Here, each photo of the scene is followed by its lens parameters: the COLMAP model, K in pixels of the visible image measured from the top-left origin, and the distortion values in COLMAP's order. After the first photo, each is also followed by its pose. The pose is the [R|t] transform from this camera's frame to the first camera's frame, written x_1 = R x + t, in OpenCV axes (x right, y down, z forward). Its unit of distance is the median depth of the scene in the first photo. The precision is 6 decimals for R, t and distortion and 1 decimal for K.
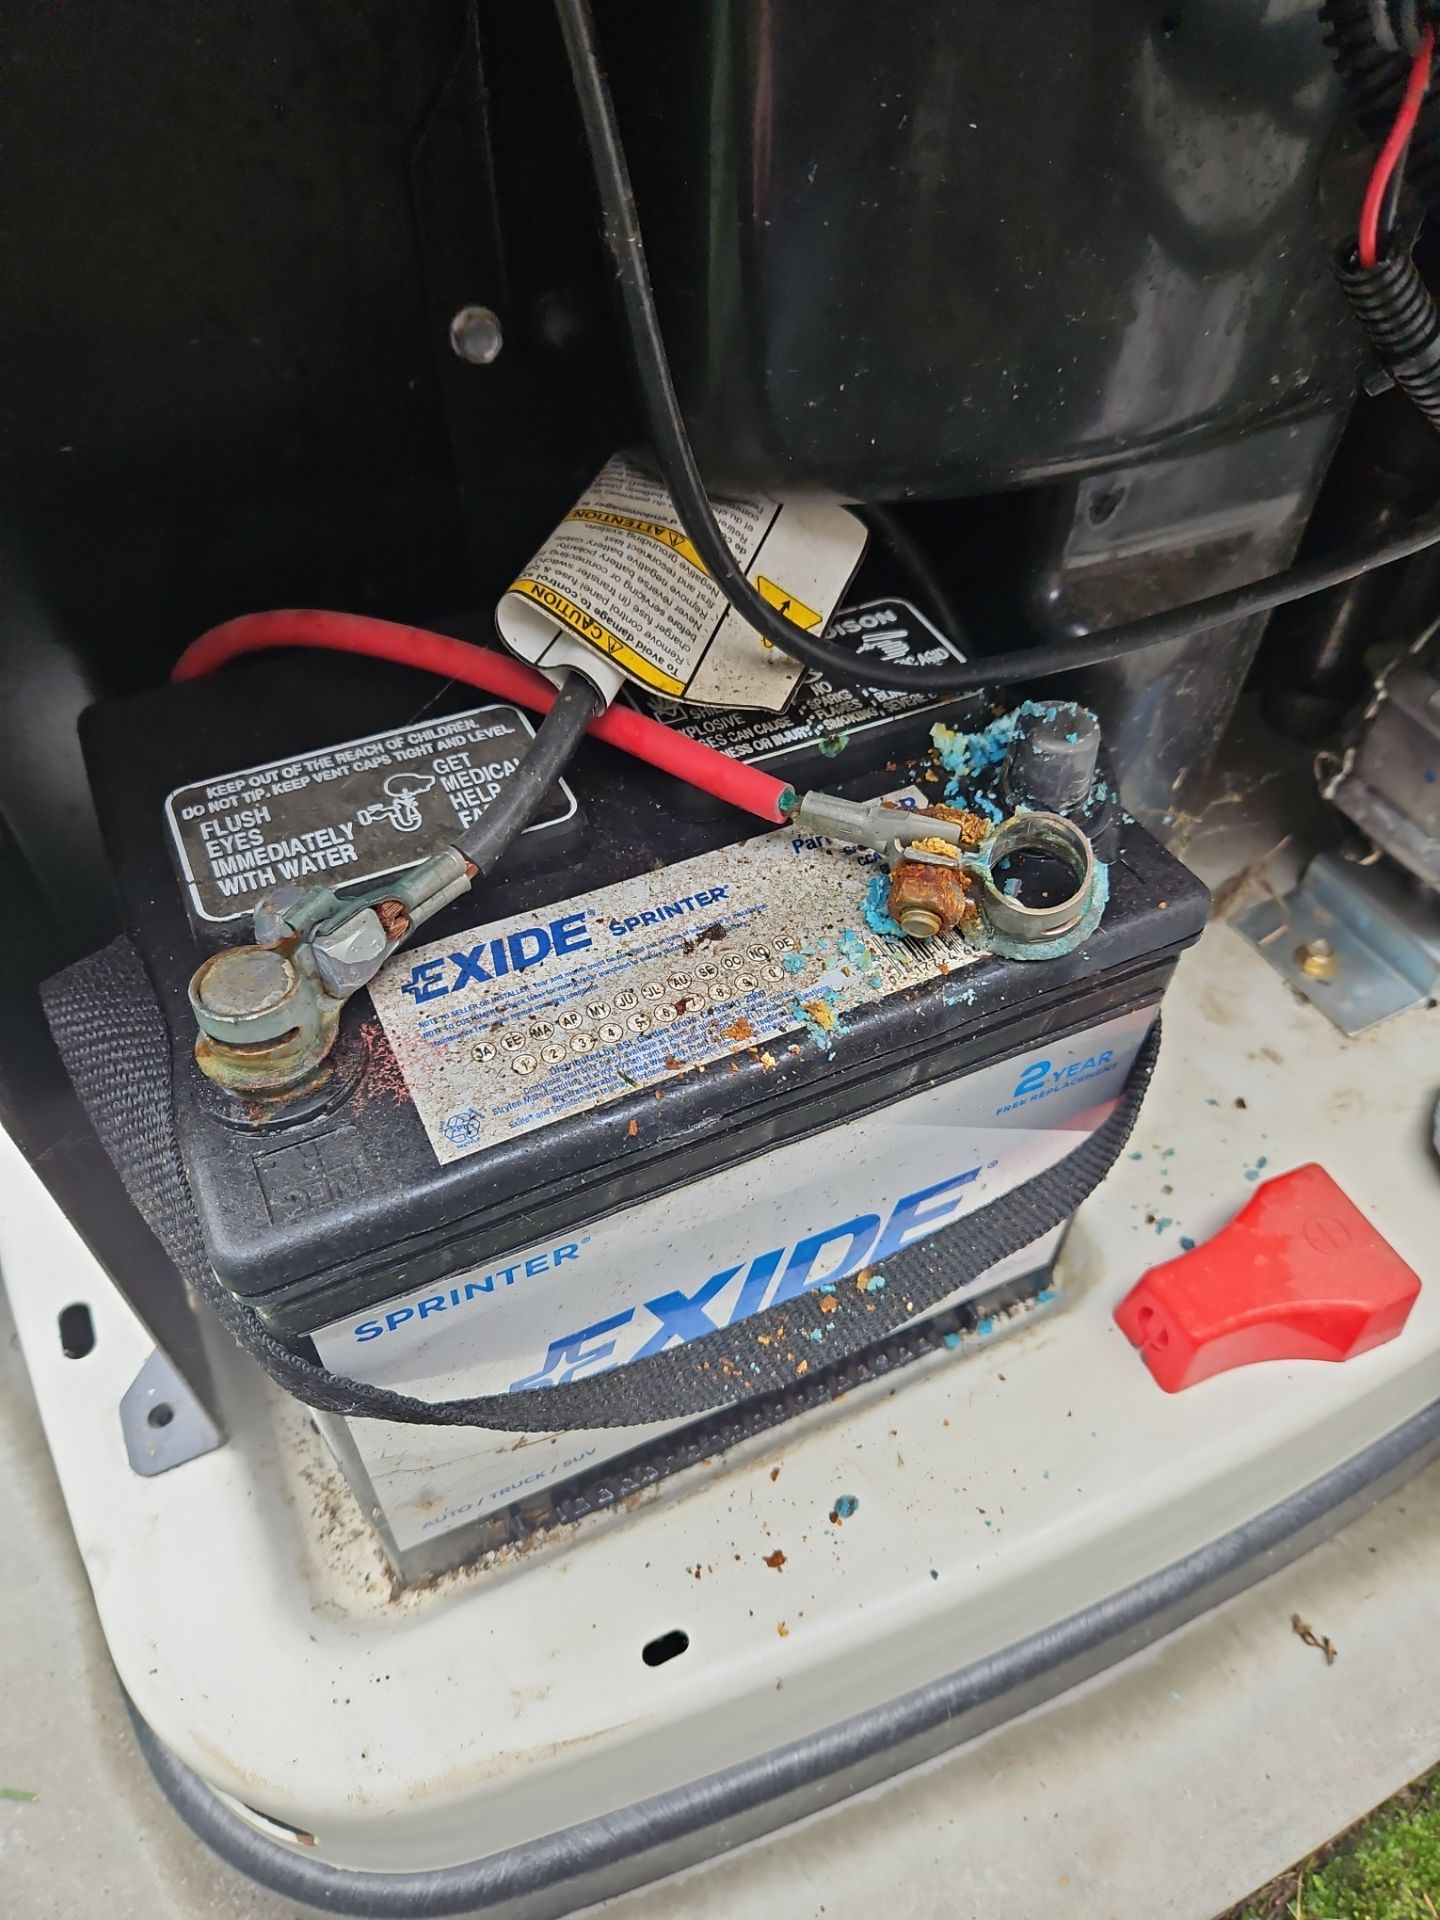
lens RADIAL K [[1356.5, 0, 704.1], [0, 1356.5, 949.7], [0, 0, 1]] dist [0.057284, -0.038932]
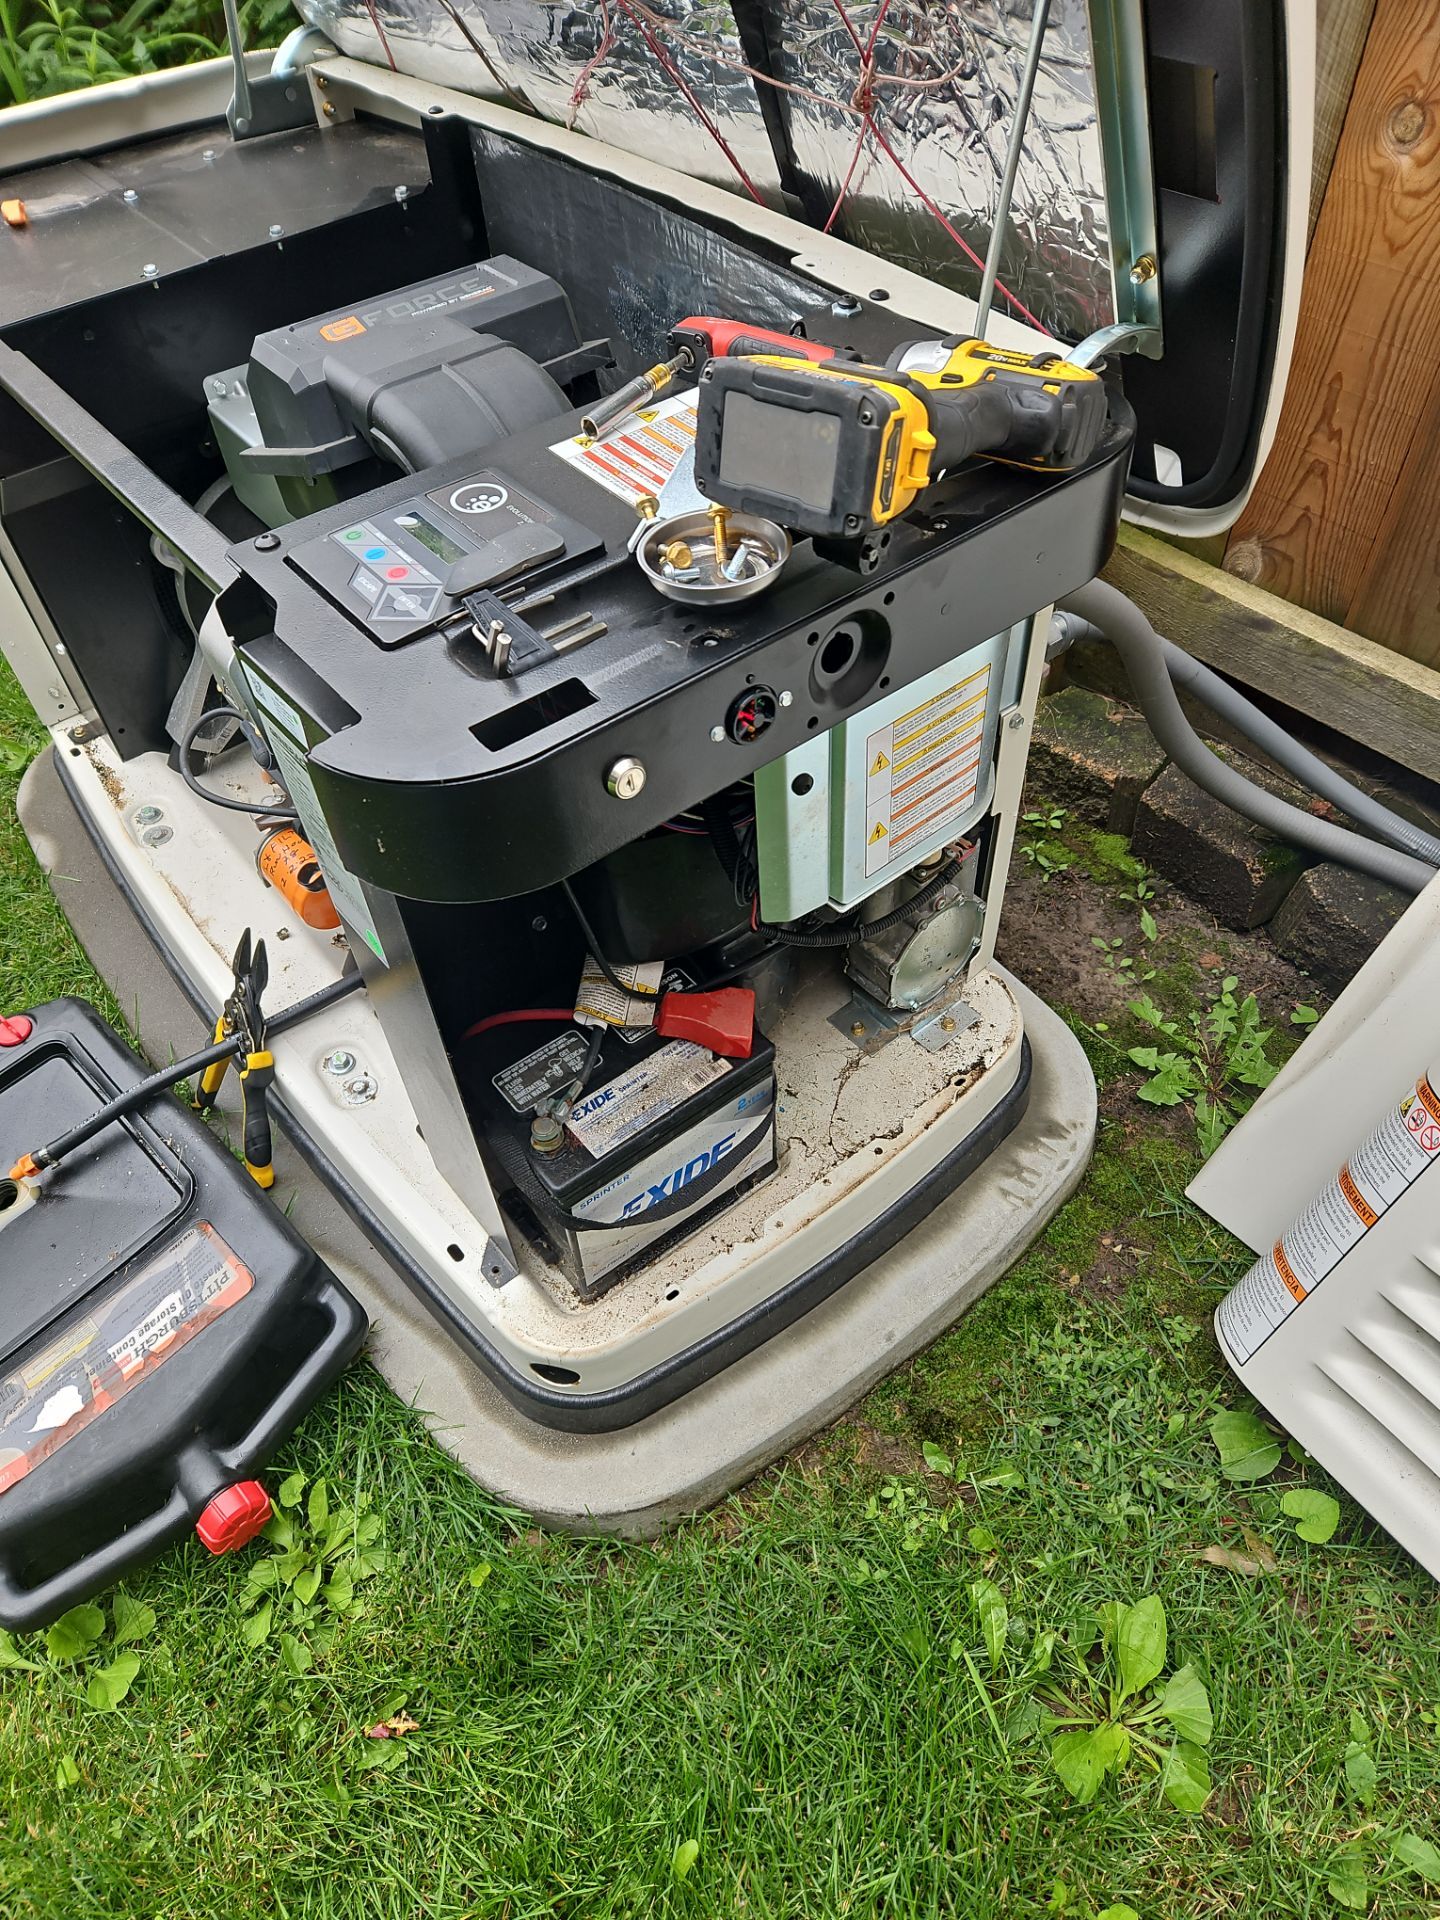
lens RADIAL K [[1356.5, 0, 688.2], [0, 1356.5, 997.5], [0, 0, 1]] dist [0.057284, -0.038932]
pose [[0.974689, -0.210518, 0.075256, -0.107912], [0.208141, 0.977351, 0.038229, -0.355845], [-0.081599, -0.021597, 0.996431, -2.639370]]
